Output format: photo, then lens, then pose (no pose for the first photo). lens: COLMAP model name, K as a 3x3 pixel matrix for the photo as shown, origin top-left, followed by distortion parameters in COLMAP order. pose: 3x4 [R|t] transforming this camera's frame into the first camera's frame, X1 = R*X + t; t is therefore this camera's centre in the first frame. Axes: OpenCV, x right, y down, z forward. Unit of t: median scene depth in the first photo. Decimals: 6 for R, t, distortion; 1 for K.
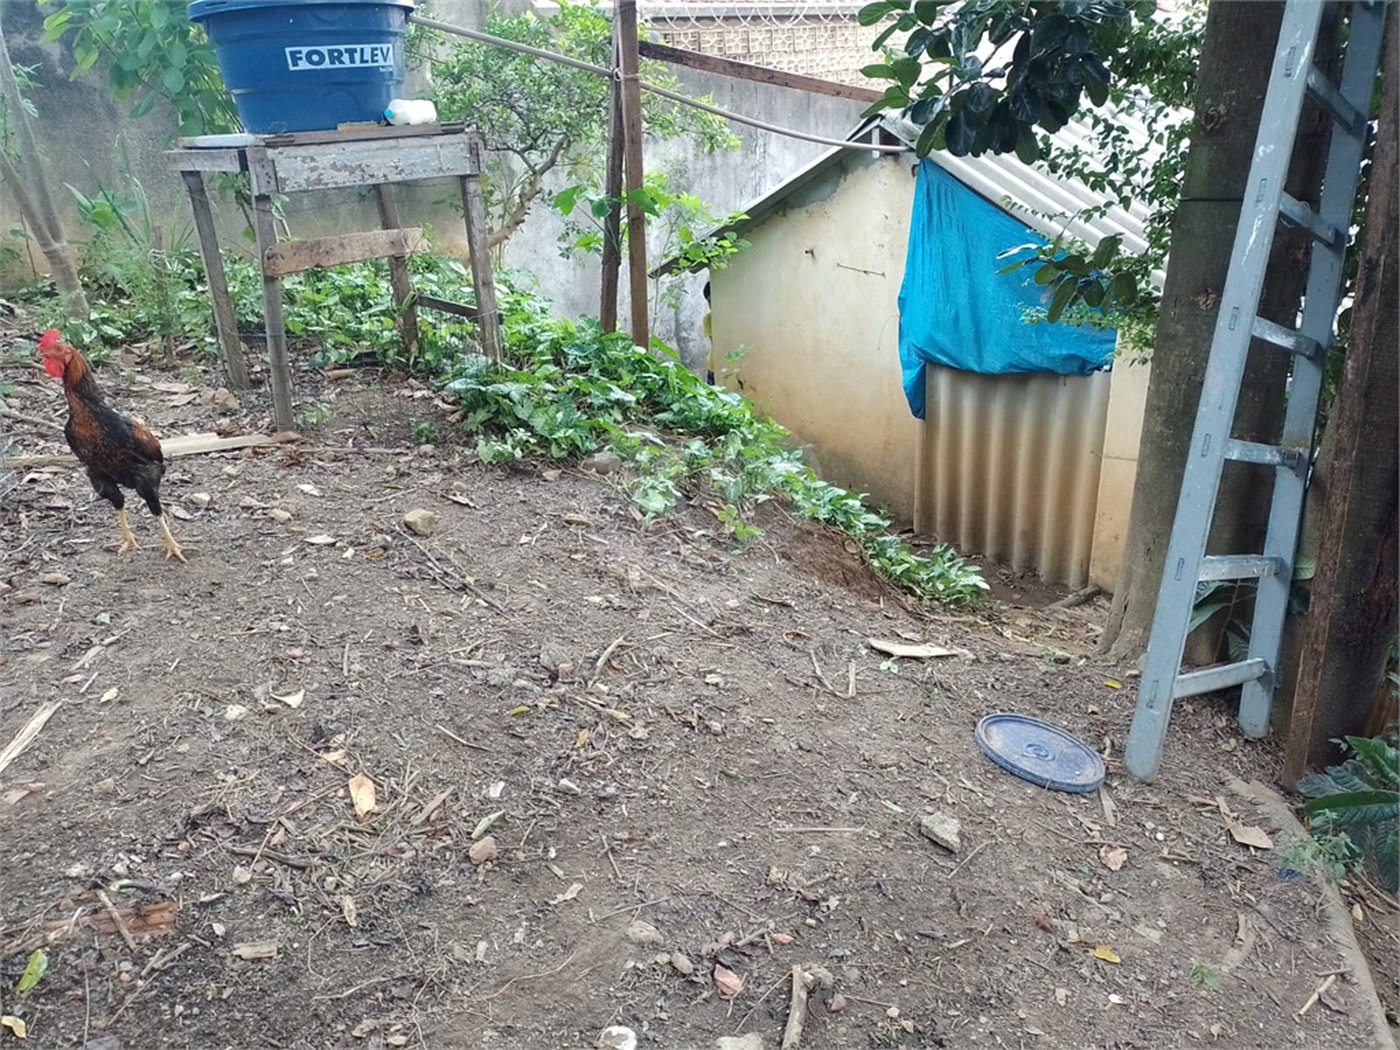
lens RADIAL K [[1043.4, 0, 690.3], [0, 1043.4, 535.0], [0, 0, 1]] dist [0.050702, -0.038121]
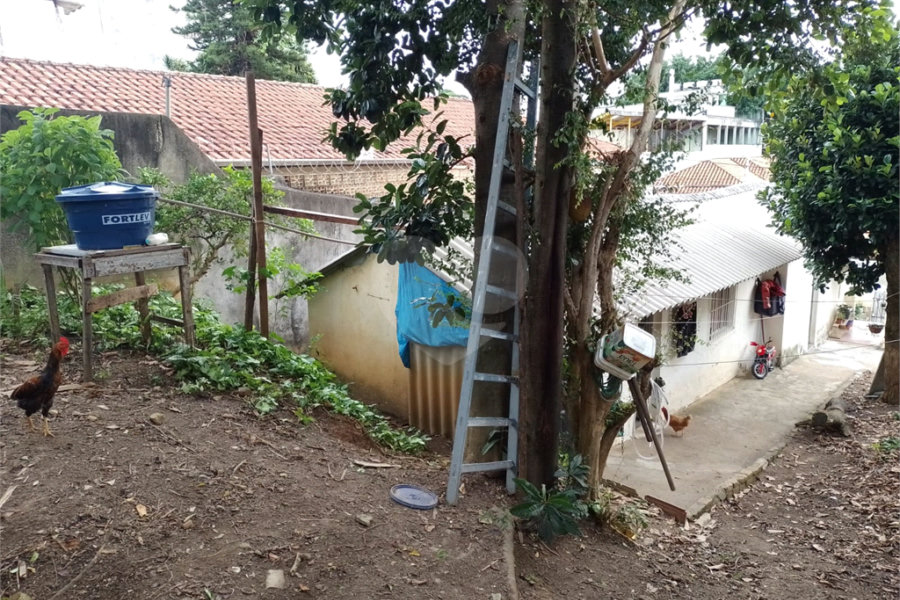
lens RADIAL K [[672.9, 0, 448.5], [0, 672.9, 293.7], [0, 0, 1]] dist [0.049732, -0.036398]
pose [[0.981012, -0.002499, 0.193932, 0.074323], [0.045387, 0.975110, -0.217028, 0.065331], [-0.188562, 0.221710, 0.956707, -0.550833]]
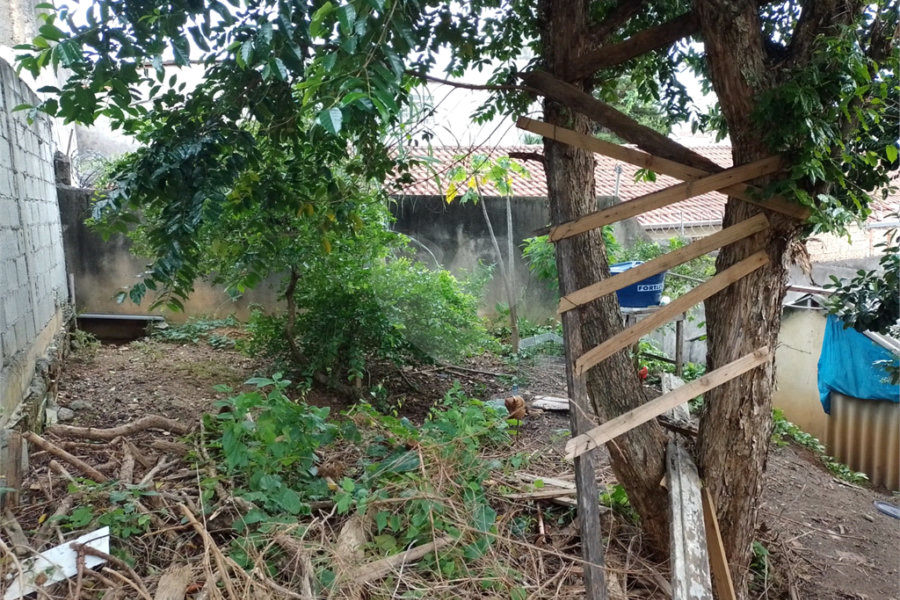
lens RADIAL K [[672.9, 0, 452.9], [0, 672.9, 302.0], [0, 0, 1]] dist [0.049732, -0.036398]
pose [[0.970299, 0.061826, -0.233876, -0.459515], [-0.118036, 0.964891, -0.234632, 0.186570], [0.211159, 0.255269, 0.943530, -1.239240]]
